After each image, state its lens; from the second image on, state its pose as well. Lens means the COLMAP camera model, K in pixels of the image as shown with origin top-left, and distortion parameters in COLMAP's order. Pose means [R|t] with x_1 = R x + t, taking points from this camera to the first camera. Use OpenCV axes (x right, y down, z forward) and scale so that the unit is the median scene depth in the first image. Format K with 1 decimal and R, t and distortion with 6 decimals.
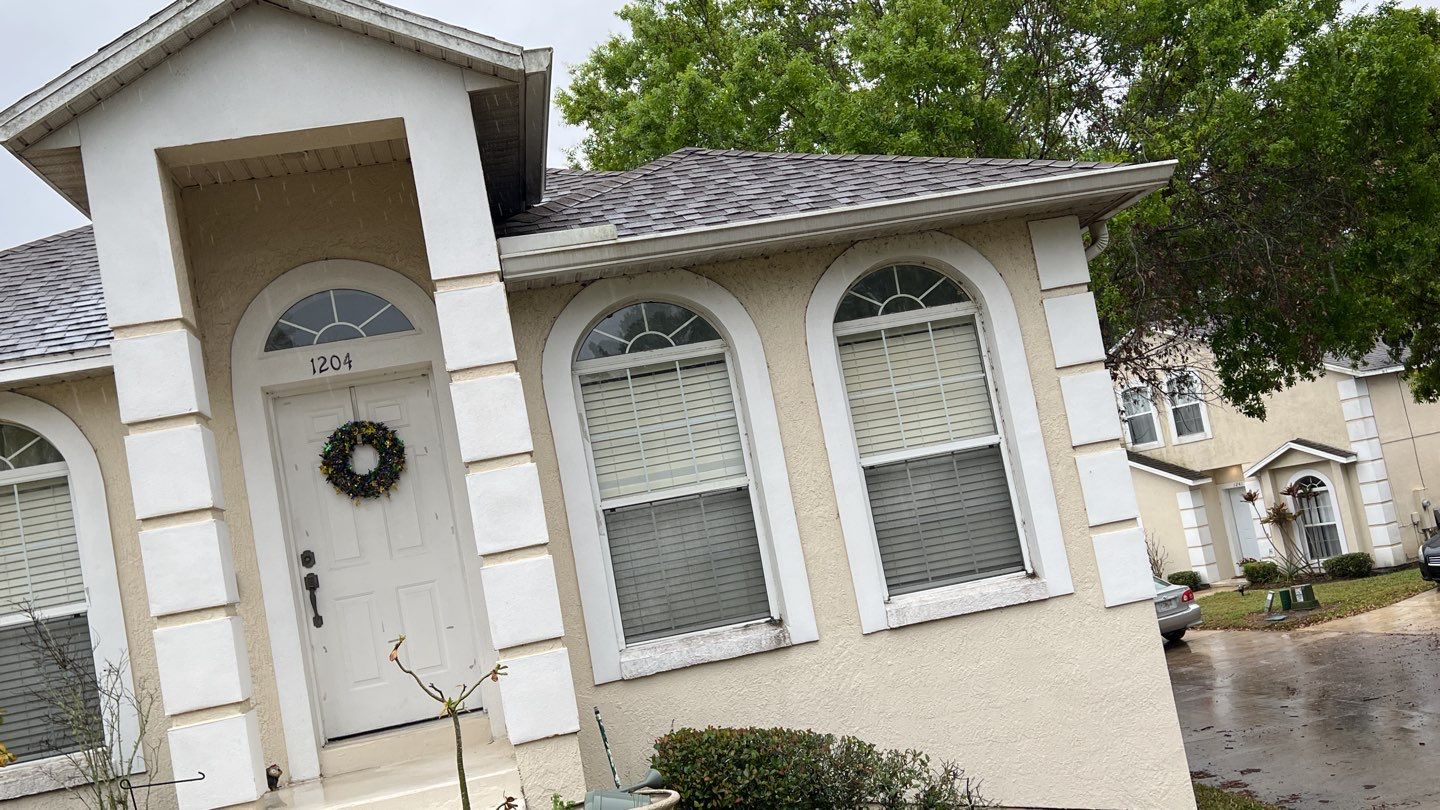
lens RADIAL K [[1360.7, 0, 726.3], [0, 1360.7, 425.1], [0, 0, 1]] dist [0.162776, -0.353481]
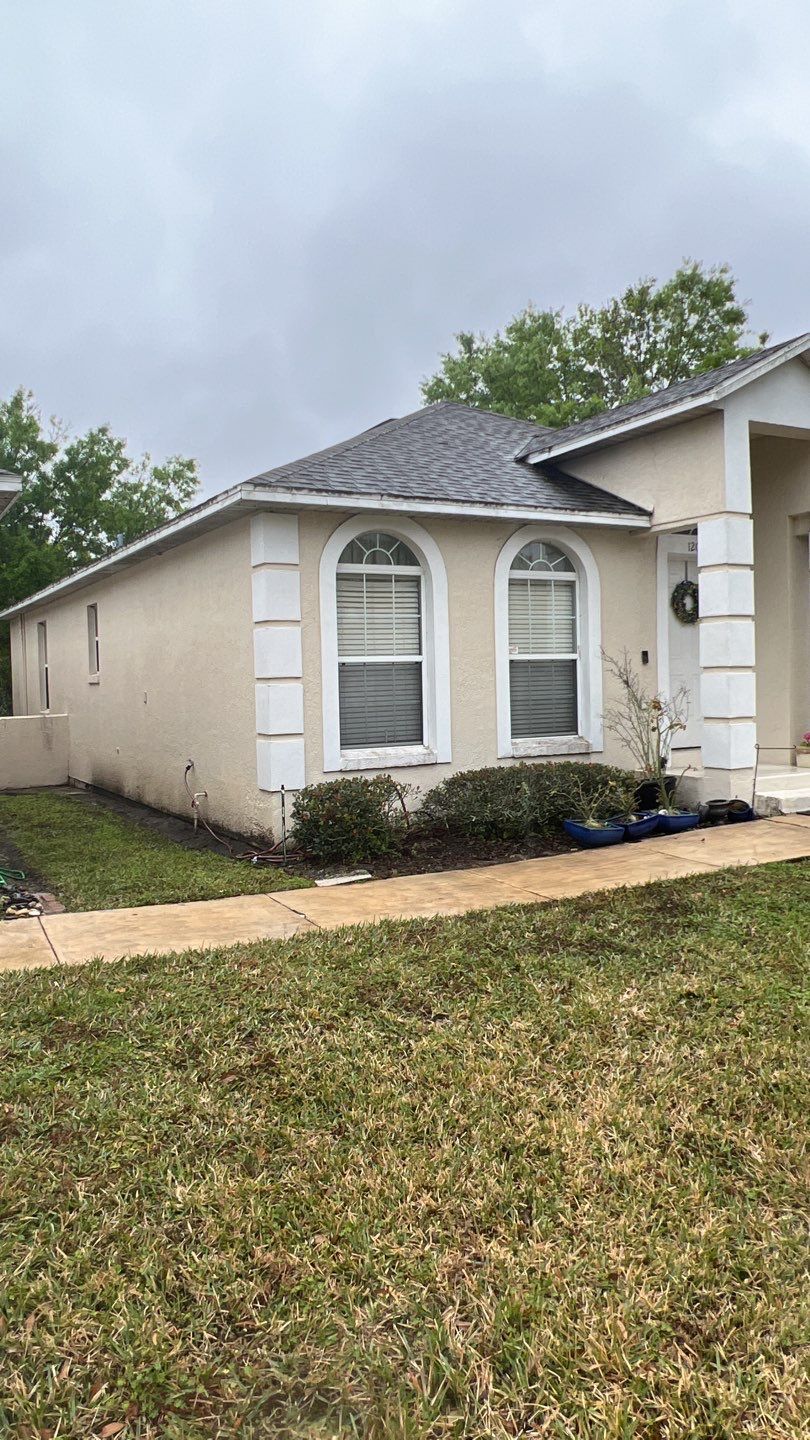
lens RADIAL K [[958.5, 0, 405.0], [0, 958.5, 720.0], [0, 0, 1]] dist [-0.014486, 0.001644]
pose [[0.927440, 0.140101, 0.346738, -0.172392], [-0.165713, 0.985138, 0.045191, 0.030219], [-0.335253, -0.099371, 0.936873, -0.013550]]
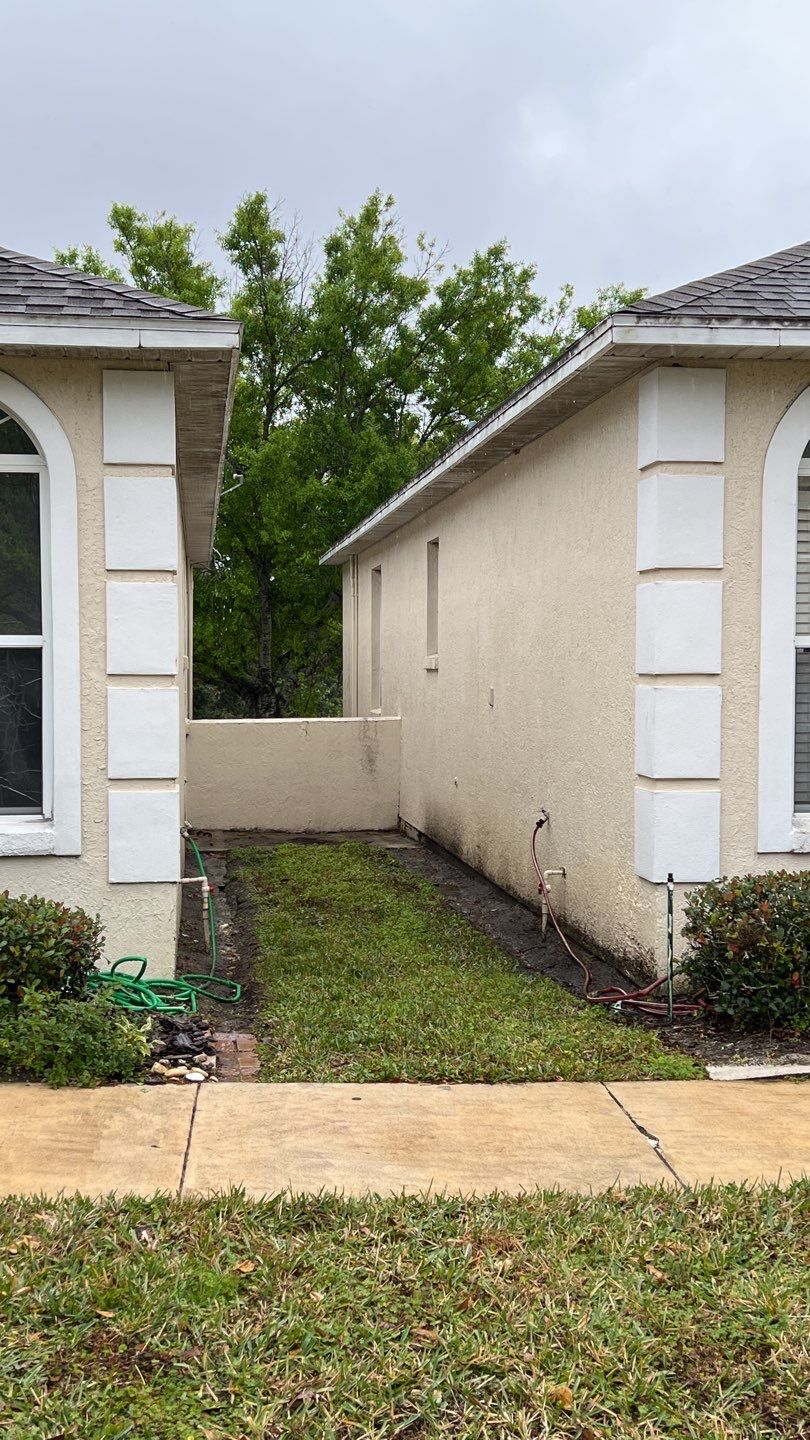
lens RADIAL K [[1554.4, 0, 441.0], [0, 1554.4, 728.5], [0, 0, 1]] dist [0.230548, -0.664338]
pose [[0.984130, 0.177320, -0.006734, -0.156758], [-0.175517, 0.978302, 0.110089, 0.027002], [0.026109, -0.107160, 0.993899, 0.002064]]
